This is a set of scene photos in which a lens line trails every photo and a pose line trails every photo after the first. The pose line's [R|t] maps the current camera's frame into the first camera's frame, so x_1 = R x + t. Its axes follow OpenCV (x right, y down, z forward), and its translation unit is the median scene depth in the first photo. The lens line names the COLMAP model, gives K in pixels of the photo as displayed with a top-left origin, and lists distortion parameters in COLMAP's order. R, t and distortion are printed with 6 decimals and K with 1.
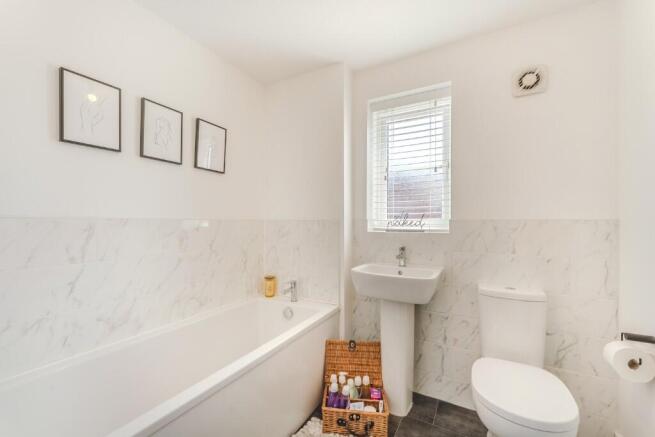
lens RADIAL K [[266.5, 0, 328.0], [0, 266.5, 219.4], [0, 0, 1]] dist [0.000281, 0.001108]
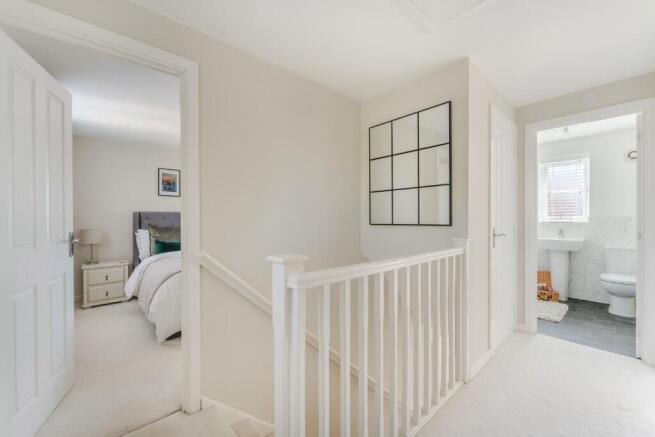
lens RADIAL K [[266.5, 0, 325.9], [0, 266.5, 217.4], [0, 0, 1]] dist [0.000281, 0.001108]
pose [[0.937404, -0.001257, -0.348242, -0.750289], [0.000439, 0.999997, -0.002427, 0.010277], [0.348244, 0.002122, 0.937402, -1.693521]]
